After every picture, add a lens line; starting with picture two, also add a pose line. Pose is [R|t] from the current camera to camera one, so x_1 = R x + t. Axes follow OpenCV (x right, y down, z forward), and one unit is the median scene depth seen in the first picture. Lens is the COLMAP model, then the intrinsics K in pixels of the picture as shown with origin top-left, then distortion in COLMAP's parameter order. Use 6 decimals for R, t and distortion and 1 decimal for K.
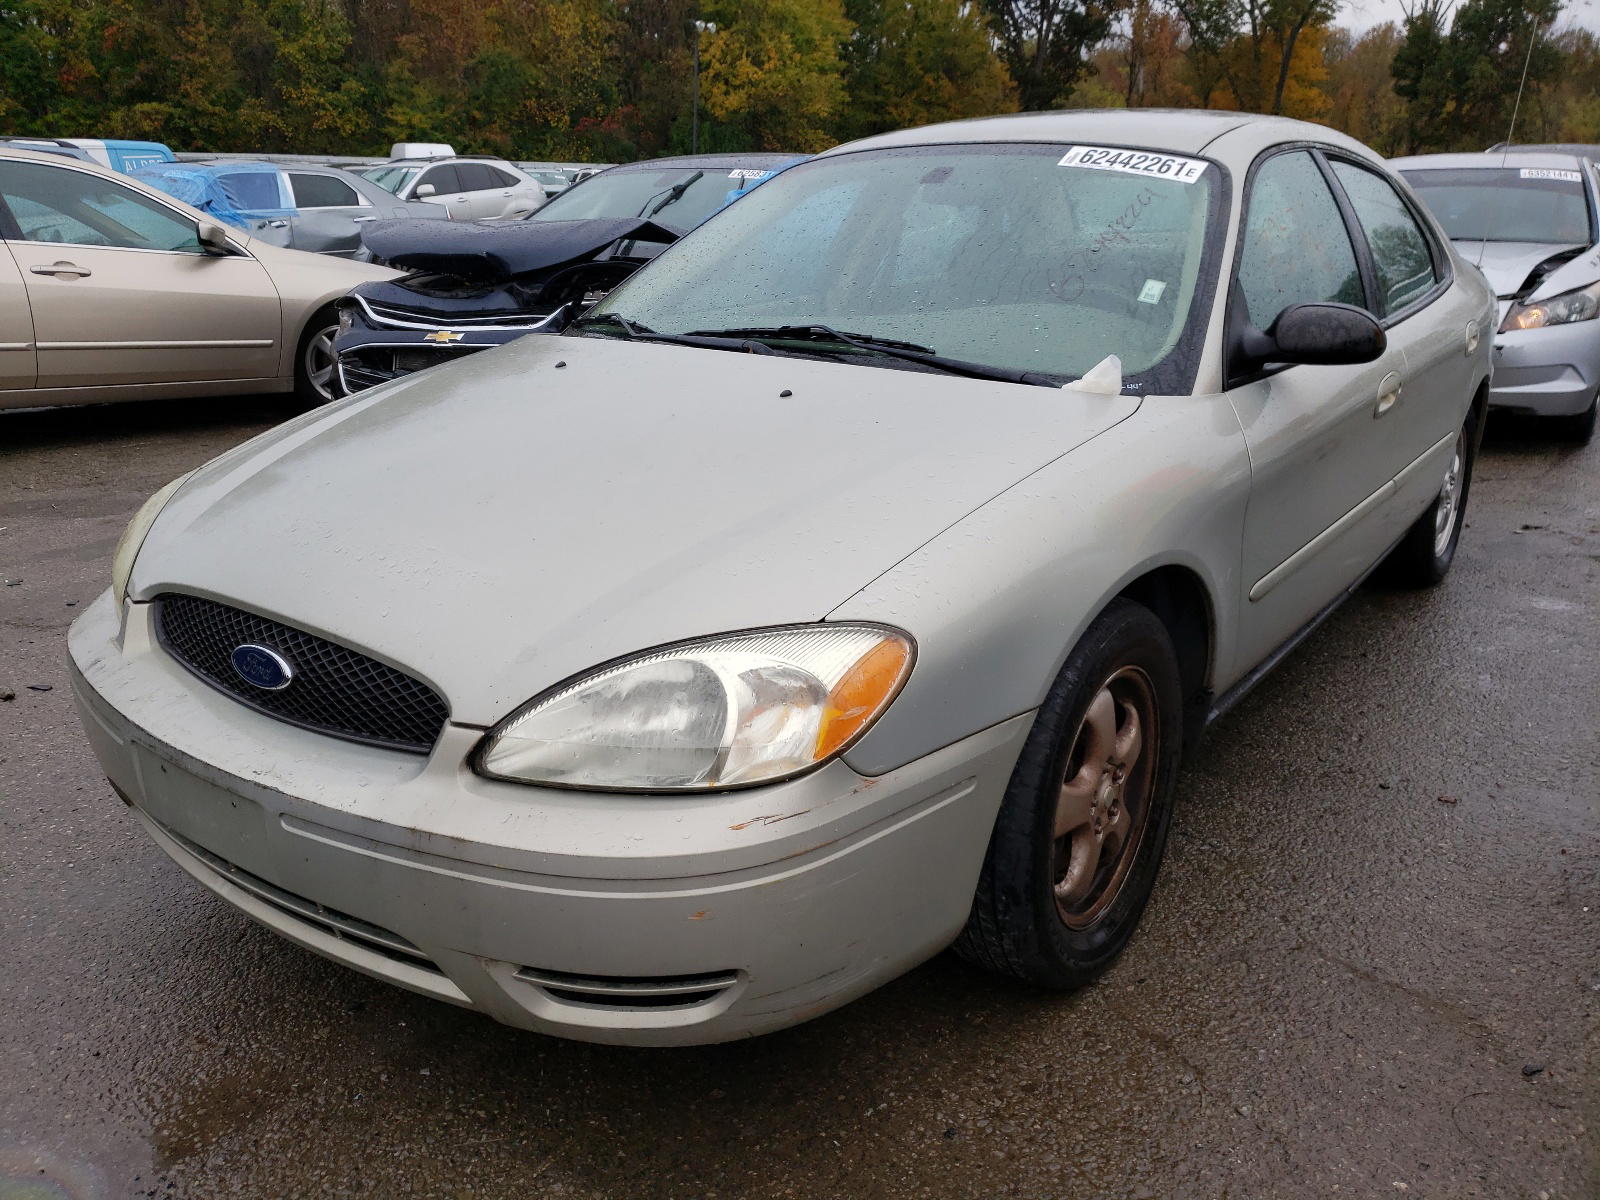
lens RADIAL K [[1216.3, 0, 800.0], [0, 1216.3, 600.0], [0, 0, 1]] dist [0.018354, 0.004034]
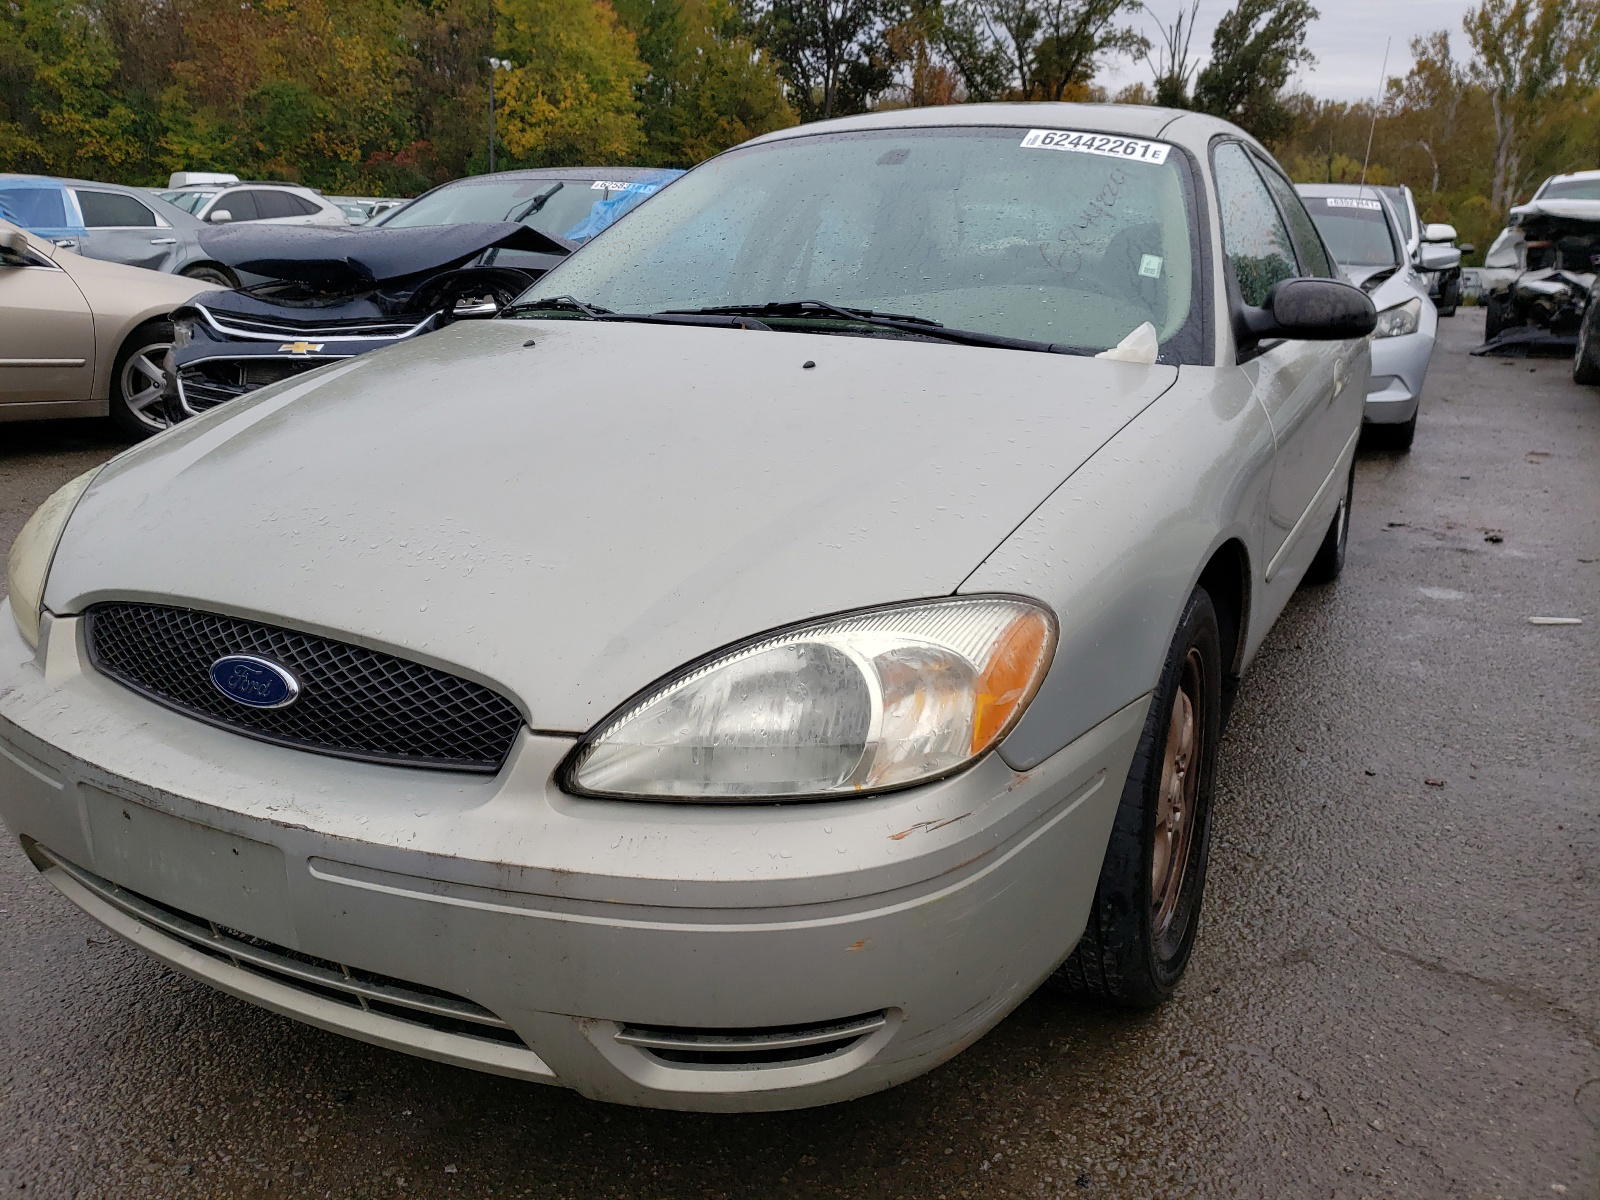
lens RADIAL K [[1232.0, 0, 798.0], [0, 1232.0, 566.7], [0, 0, 1]] dist [0.003425, 0.039194]
pose [[0.989563, -0.031388, 0.140640, -0.152761], [0.038833, 0.997968, -0.050509, 0.026724], [-0.138769, 0.055443, 0.988772, 0.100199]]
